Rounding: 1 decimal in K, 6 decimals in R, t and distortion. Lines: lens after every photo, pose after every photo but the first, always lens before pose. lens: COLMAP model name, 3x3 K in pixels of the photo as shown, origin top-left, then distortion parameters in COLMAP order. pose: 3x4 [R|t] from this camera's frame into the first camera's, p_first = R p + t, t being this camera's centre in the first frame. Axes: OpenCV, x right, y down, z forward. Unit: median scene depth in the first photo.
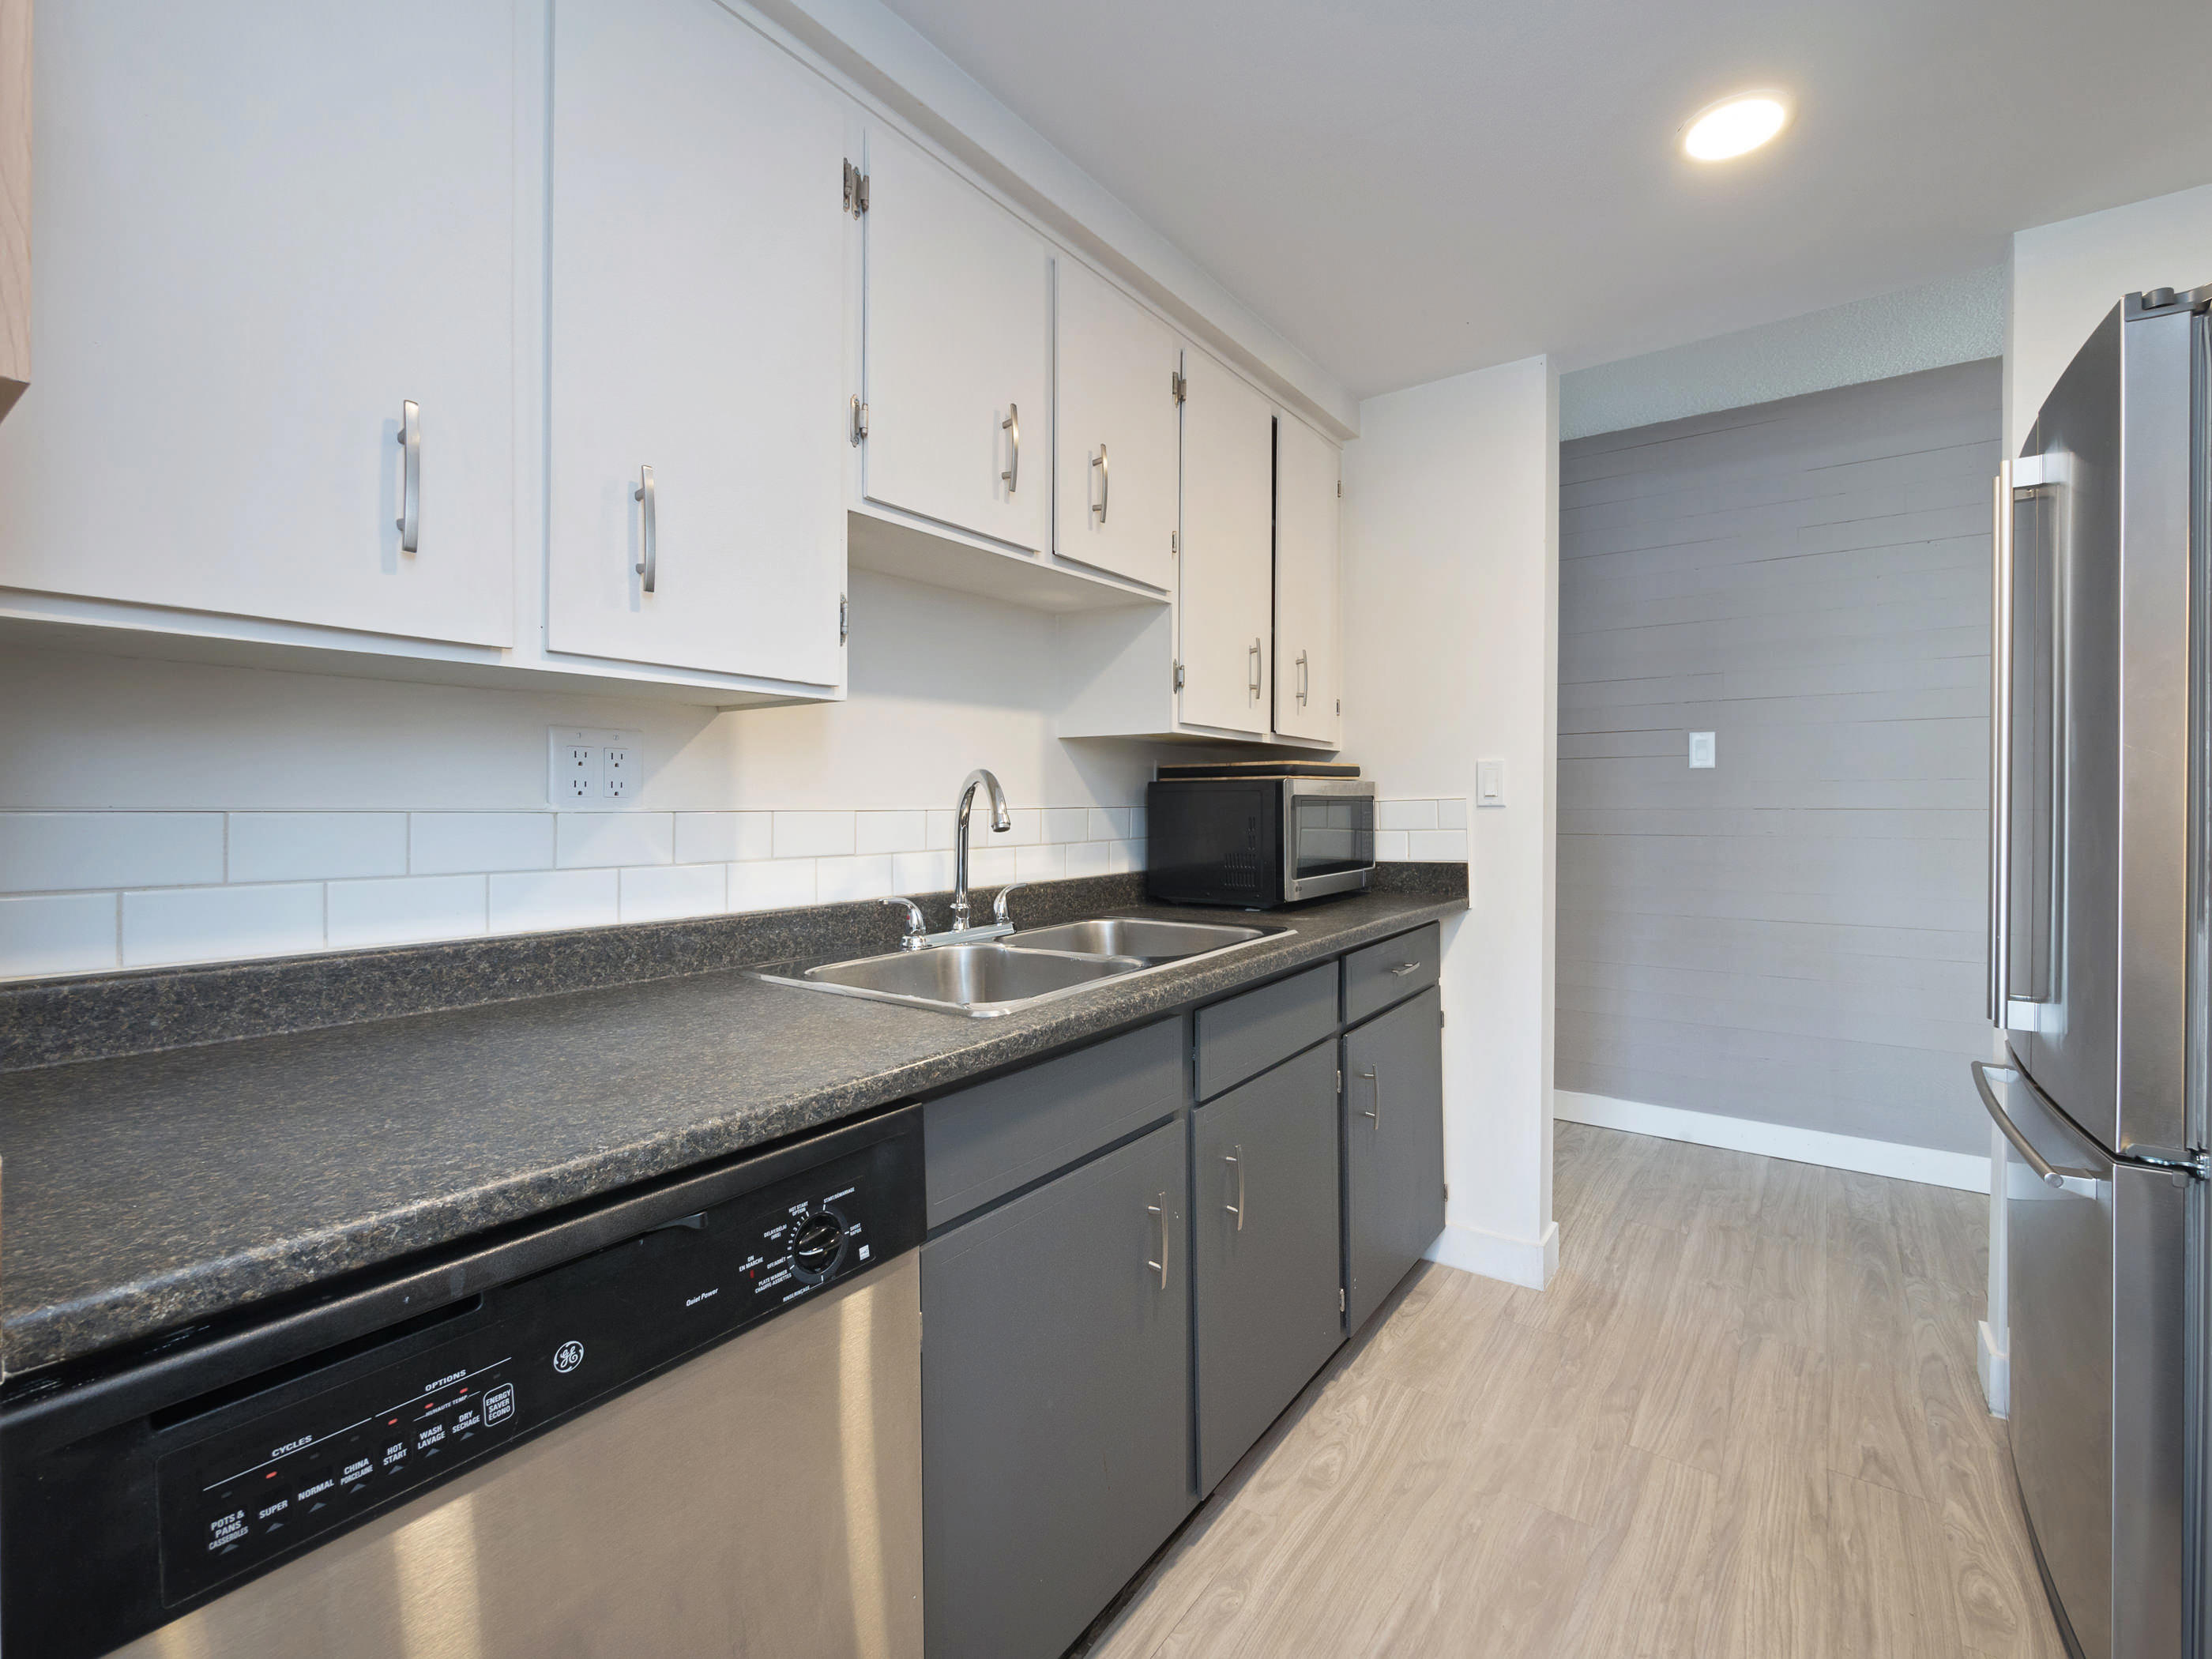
lens RADIAL K [[970.5, 0, 1122.5], [0, 970.5, 817.1], [0, 0, 1]] dist [-0.004852, 0.001460]
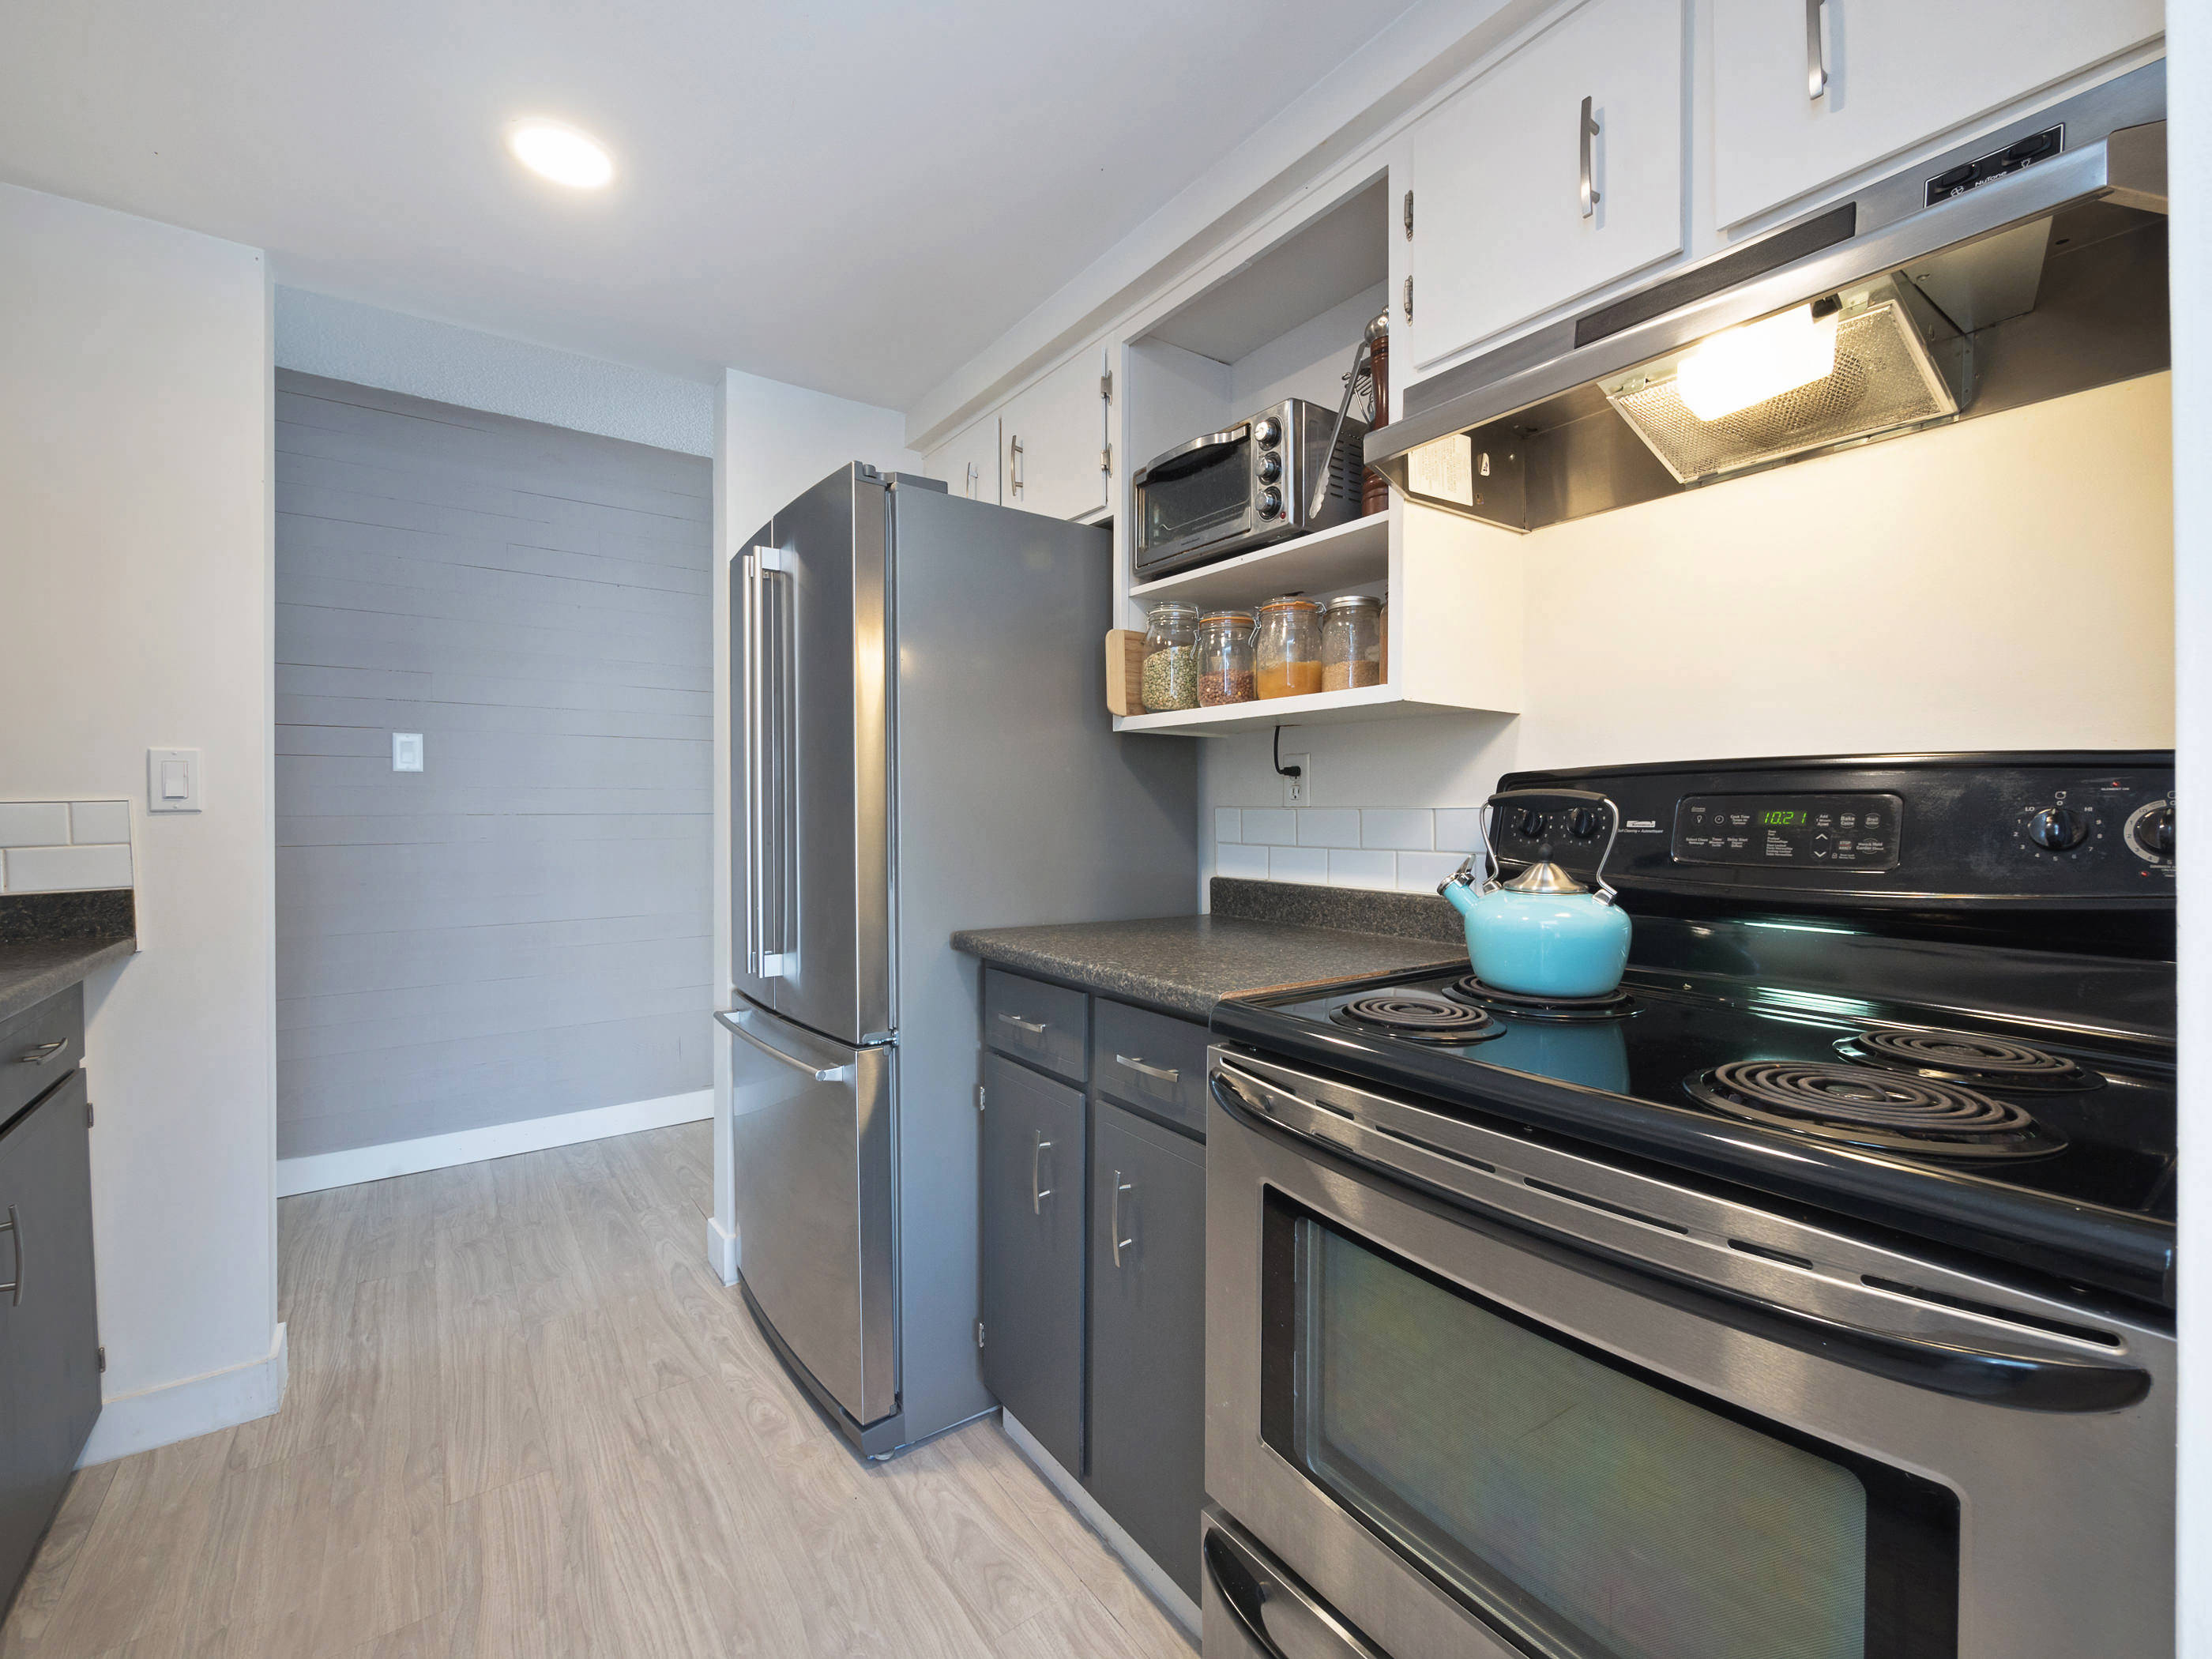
lens RADIAL K [[970.5, 0, 1125.8], [0, 970.5, 818.7], [0, 0, 1]] dist [-0.004852, 0.001460]
pose [[0.297876, -0.008634, 0.954566, -0.114054], [0.016276, 0.999860, 0.003965, 0.003347], [-0.954466, 0.014355, 0.297974, 0.075937]]
